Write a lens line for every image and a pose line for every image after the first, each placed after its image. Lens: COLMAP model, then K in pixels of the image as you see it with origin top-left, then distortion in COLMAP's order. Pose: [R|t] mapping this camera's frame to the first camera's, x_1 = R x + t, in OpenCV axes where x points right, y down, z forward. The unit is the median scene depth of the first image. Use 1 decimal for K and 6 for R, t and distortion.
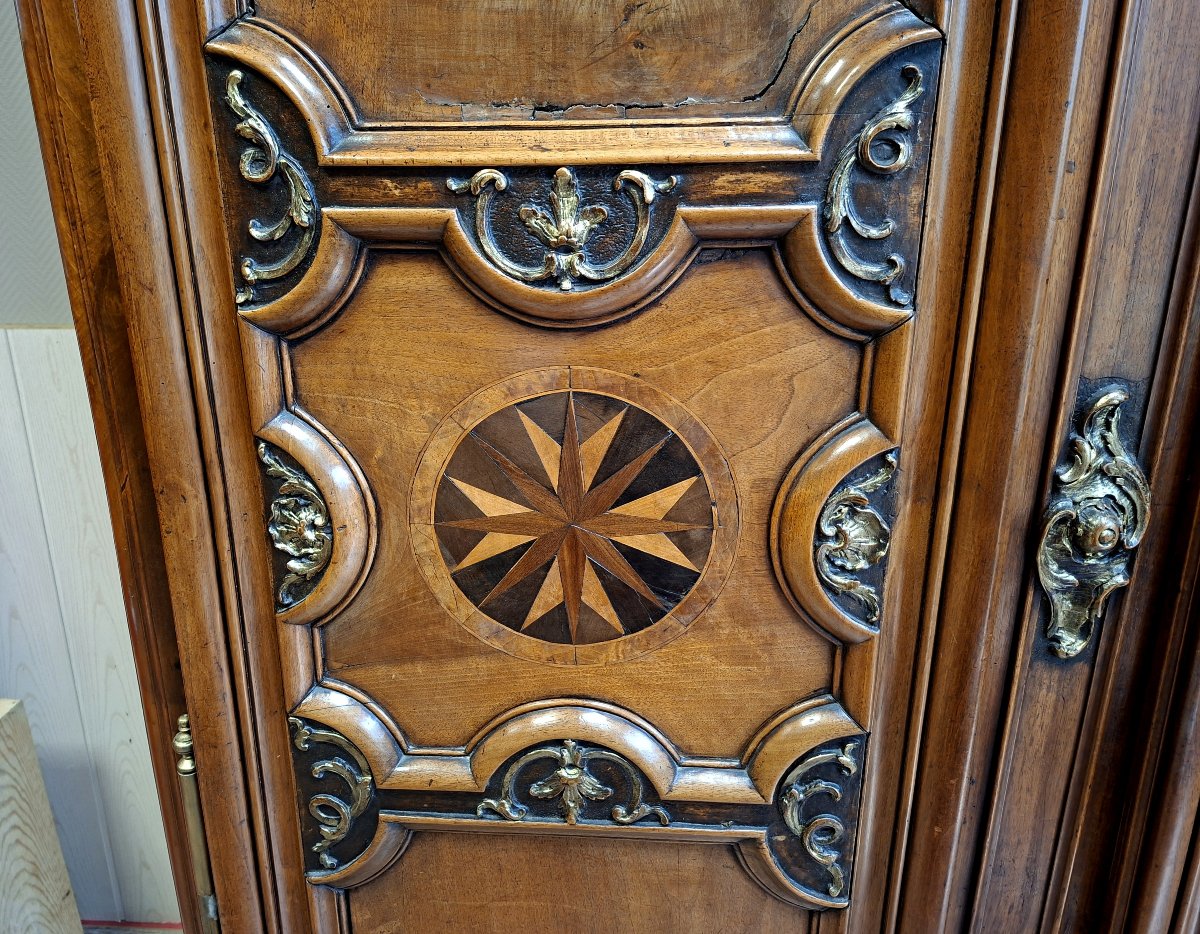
lens RADIAL K [[877.3, 0, 600.0], [0, 877.3, 467.0], [0, 0, 1]] dist [0.020944, -0.000221]
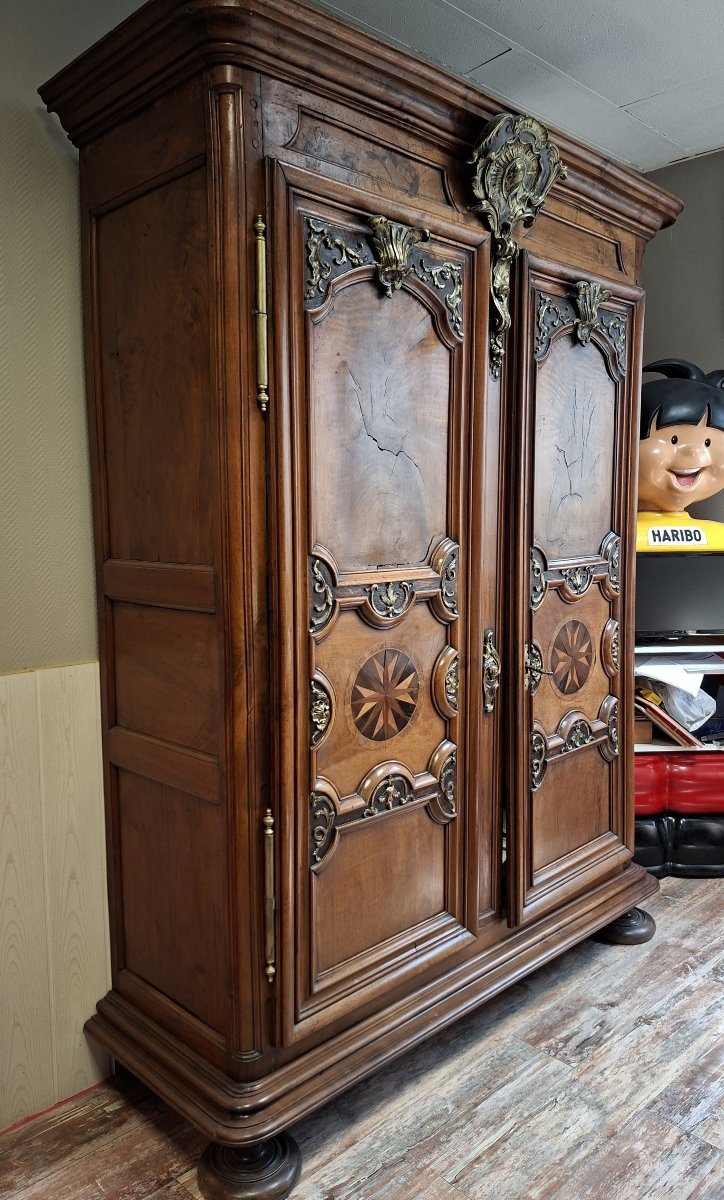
lens RADIAL K [[879.3, 0, 362.0], [0, 879.3, 600.0], [0, 0, 1]] dist [-0.000658, 0.000209]
pose [[0.672927, -0.070339, 0.736357, -2.248923], [0.237548, 0.963291, -0.125069, 0.107144], [-0.700529, 0.259083, 0.664933, -1.005980]]
